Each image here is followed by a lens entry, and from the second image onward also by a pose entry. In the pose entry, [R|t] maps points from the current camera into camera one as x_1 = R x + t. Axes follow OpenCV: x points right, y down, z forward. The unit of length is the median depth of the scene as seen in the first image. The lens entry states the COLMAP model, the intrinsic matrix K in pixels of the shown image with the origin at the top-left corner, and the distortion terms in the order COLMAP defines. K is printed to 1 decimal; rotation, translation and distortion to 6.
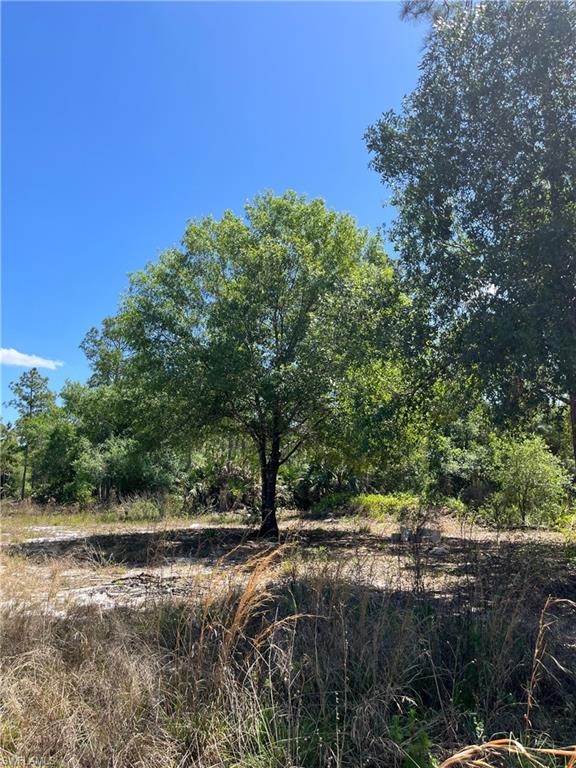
lens RADIAL K [[576.8, 0, 282.5], [0, 576.8, 372.0], [0, 0, 1]] dist [0.041742, -0.041651]
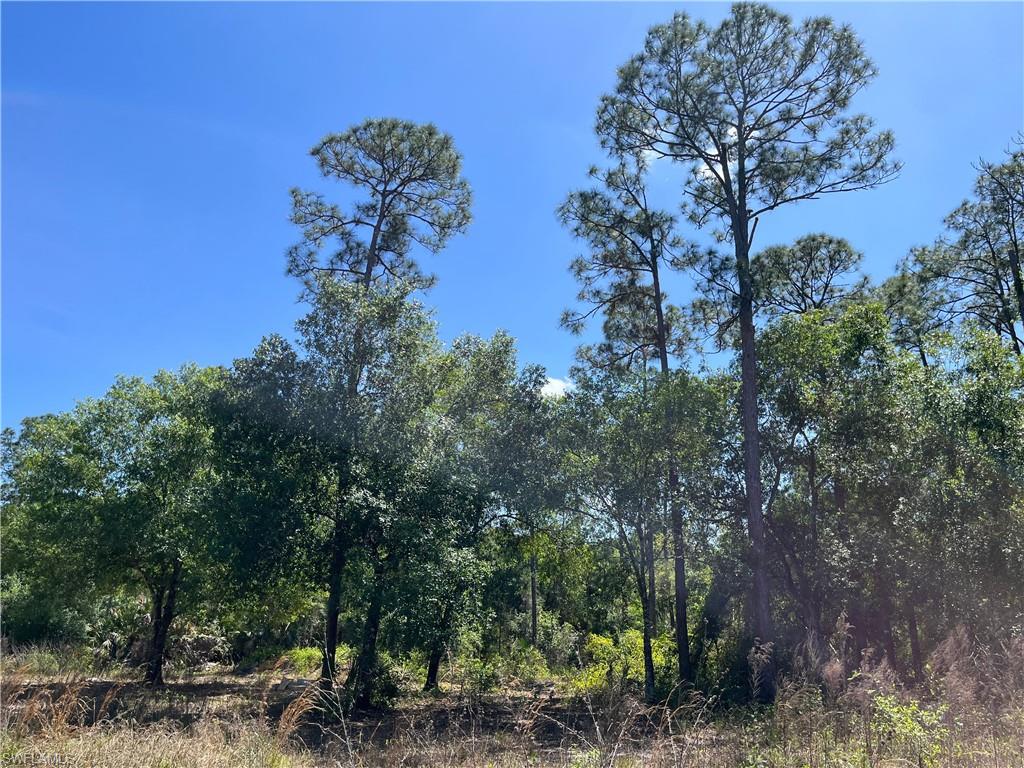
lens RADIAL K [[766.6, 0, 515.3], [0, 766.6, 398.2], [0, 0, 1]] dist [0.065477, -0.094619]
pose [[0.965143, 0.092564, 0.244808, 0.144891], [-0.066081, 0.991249, -0.114278, -0.077204], [-0.253244, 0.094118, 0.962813, -0.373588]]
